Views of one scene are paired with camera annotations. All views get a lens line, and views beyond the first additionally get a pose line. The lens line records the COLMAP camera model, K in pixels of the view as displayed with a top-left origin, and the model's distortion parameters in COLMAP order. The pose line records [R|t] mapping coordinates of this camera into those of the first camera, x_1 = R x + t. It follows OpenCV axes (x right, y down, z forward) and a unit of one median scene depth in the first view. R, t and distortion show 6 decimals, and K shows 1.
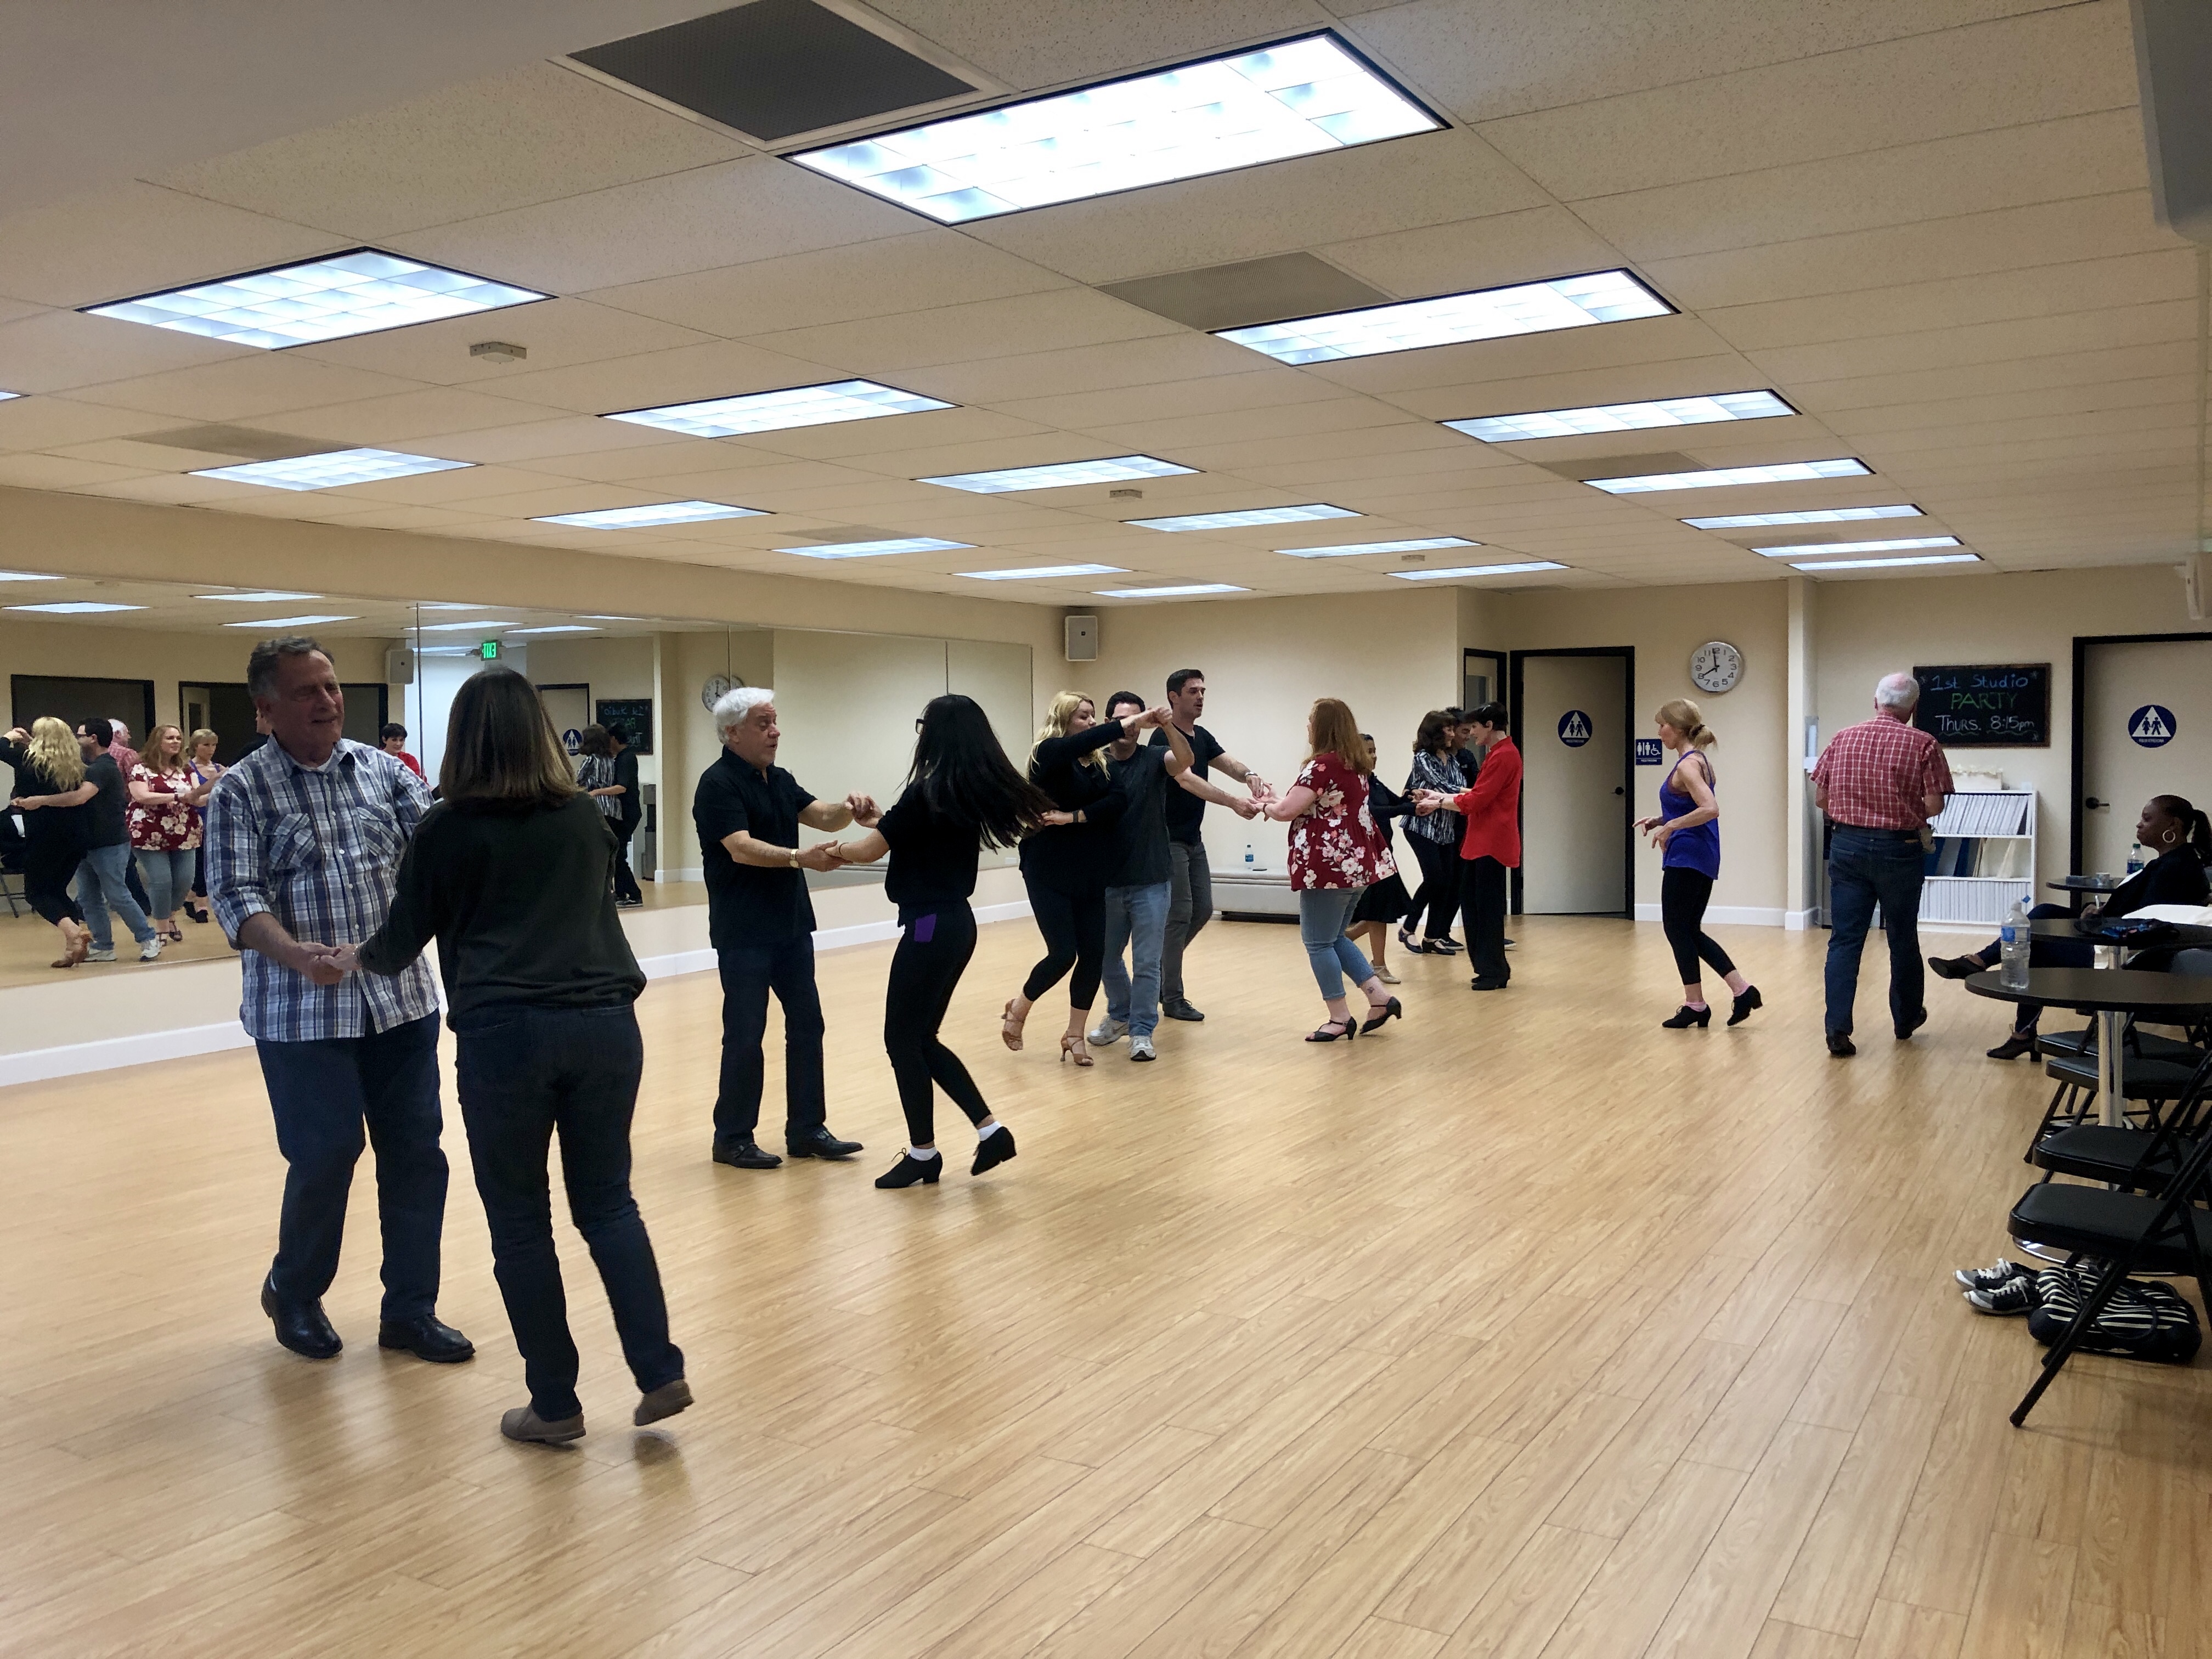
lens RADIAL K [[1814.3, 0, 1109.0], [0, 1814.3, 818.4], [0, 0, 1]] dist [0.020948, -0.014310]
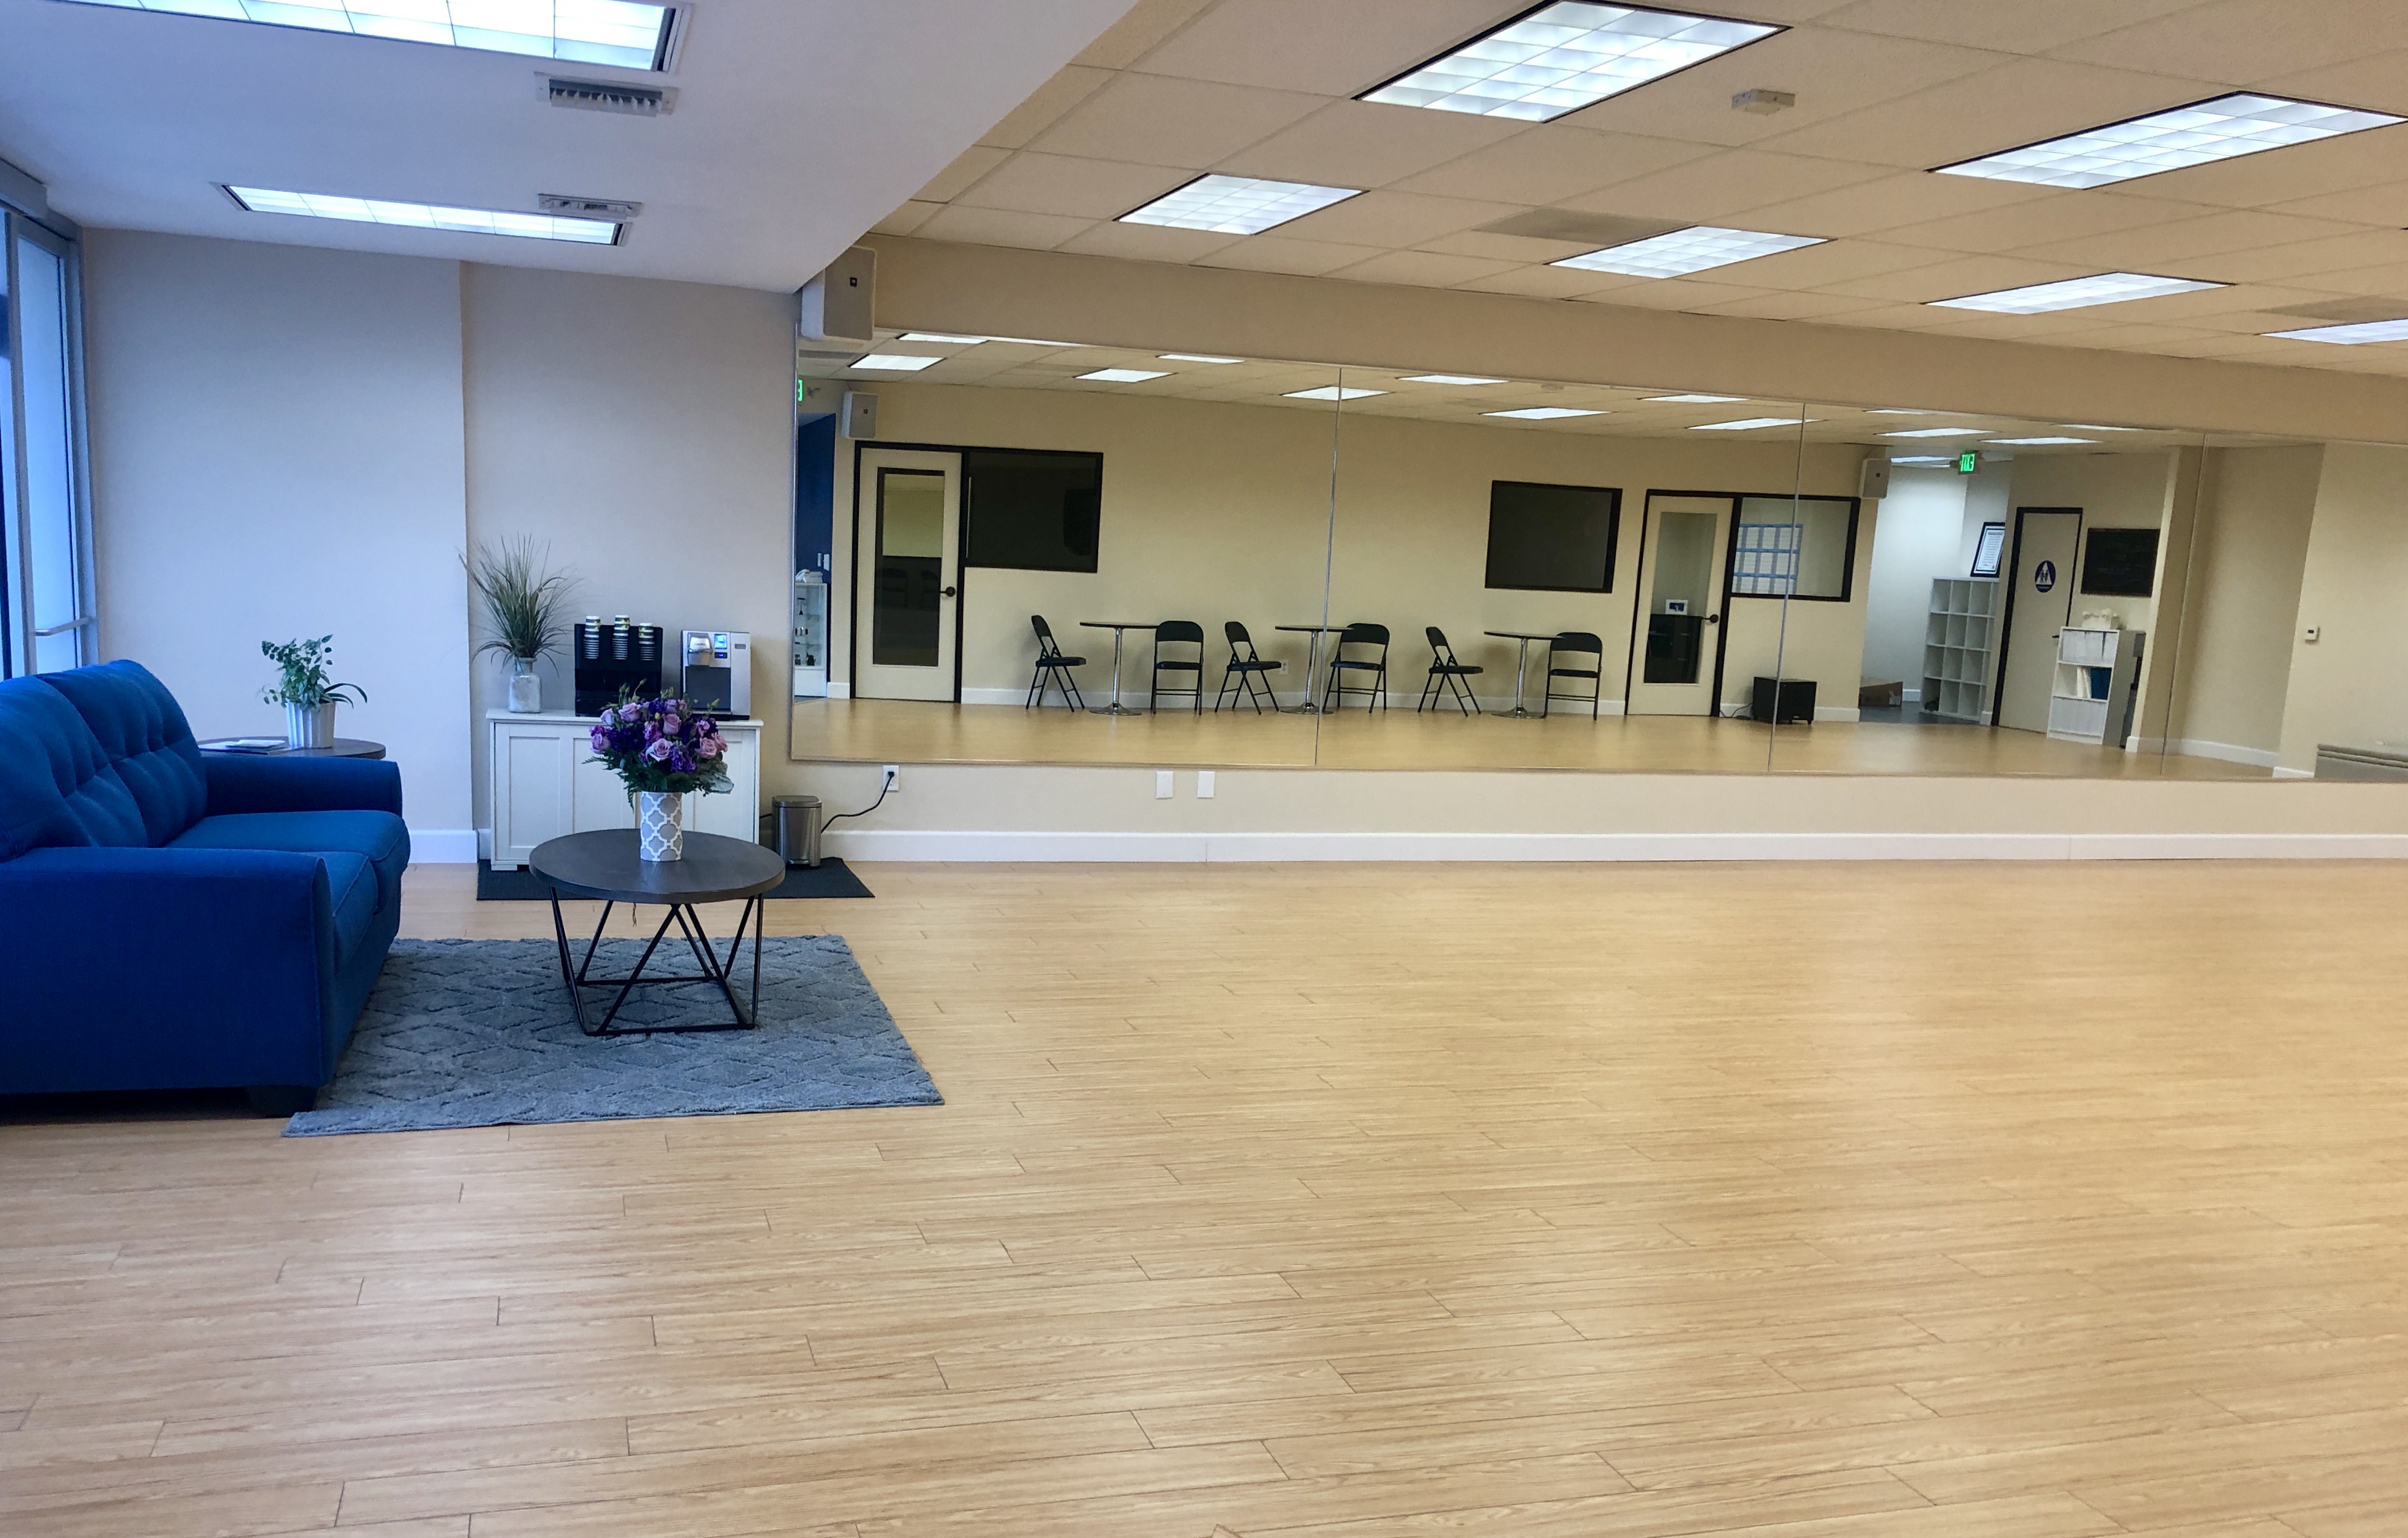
lens RADIAL K [[2009.8, 0, 1163.9], [0, 2009.8, 875.7], [0, 0, 1]] dist [0.002167, -0.007481]
pose [[0.735837, 0.155522, -0.659057, 0.151510], [-0.083363, 0.986671, 0.139755, -0.000701], [0.672007, -0.047896, 0.738994, 0.080311]]
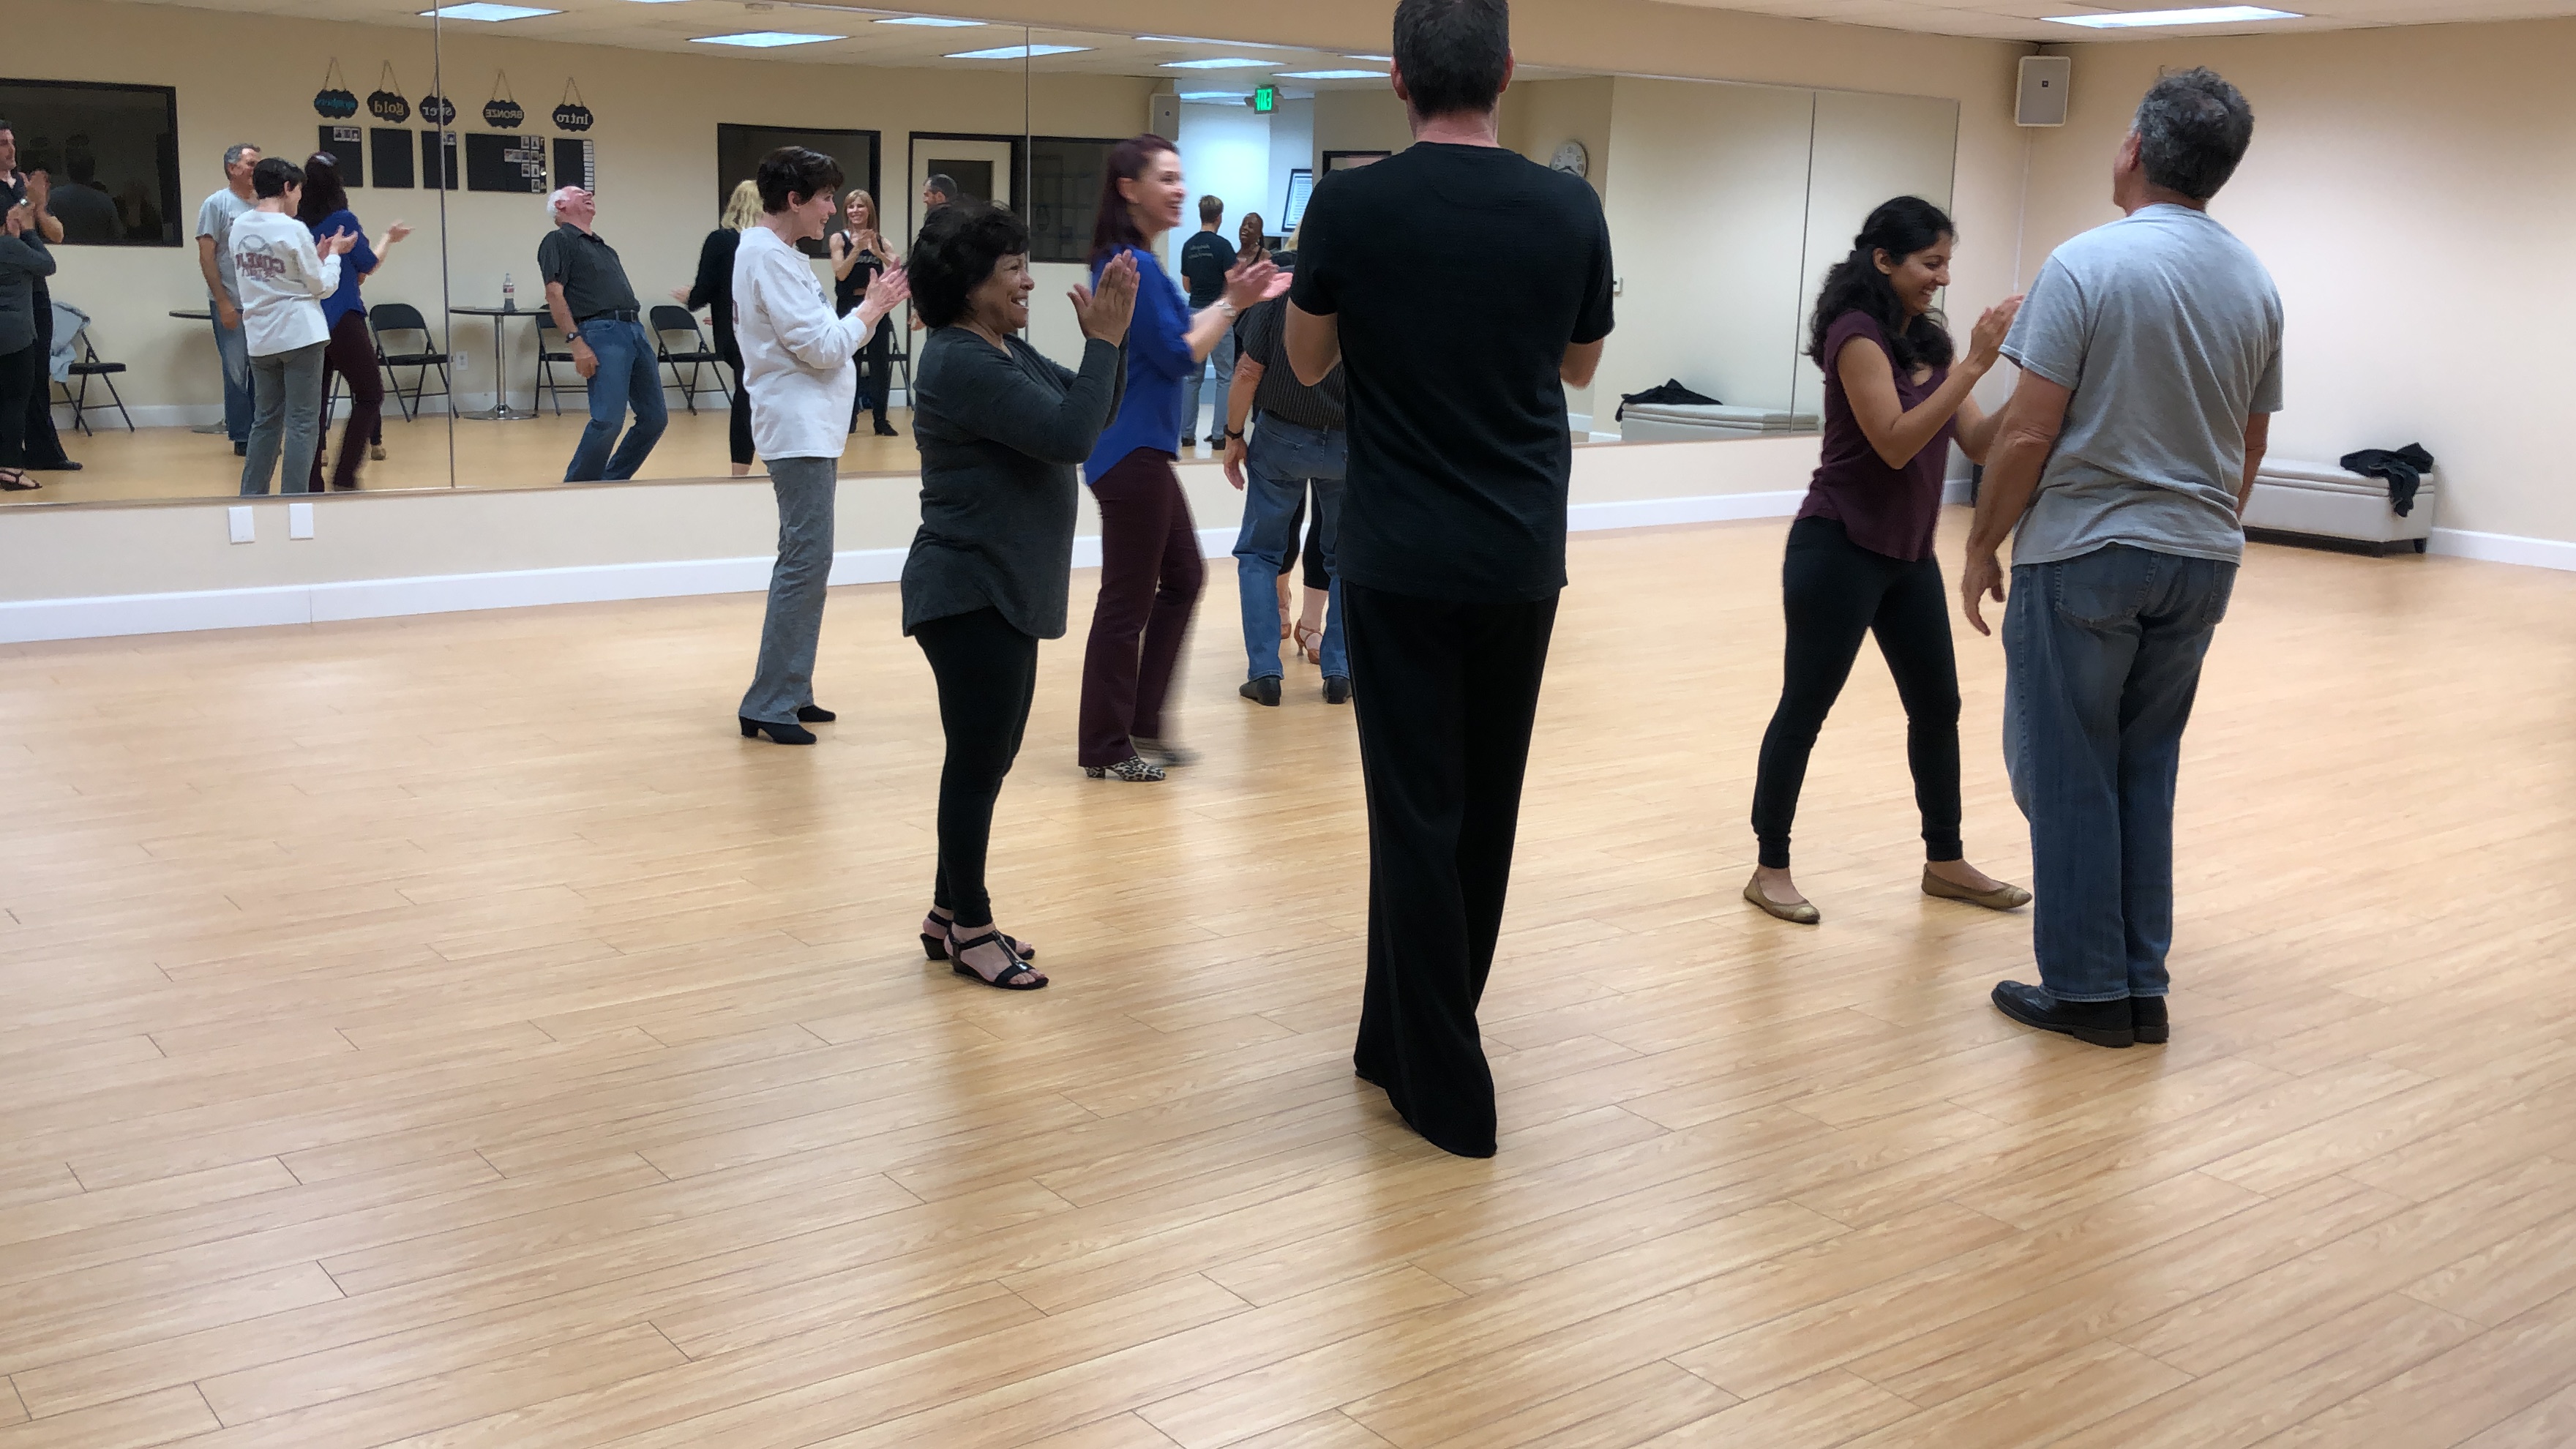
lens RADIAL K [[2422.9, 0, 1282.3], [0, 2422.9, 729.9], [0, 0, 1]] dist [0.009124, 0.000000]
pose [[0.926199, 0.110521, -0.360474, 0.220268], [-0.053238, 0.984829, 0.165158, -0.003760], [0.373259, -0.133778, 0.918031, 0.145526]]
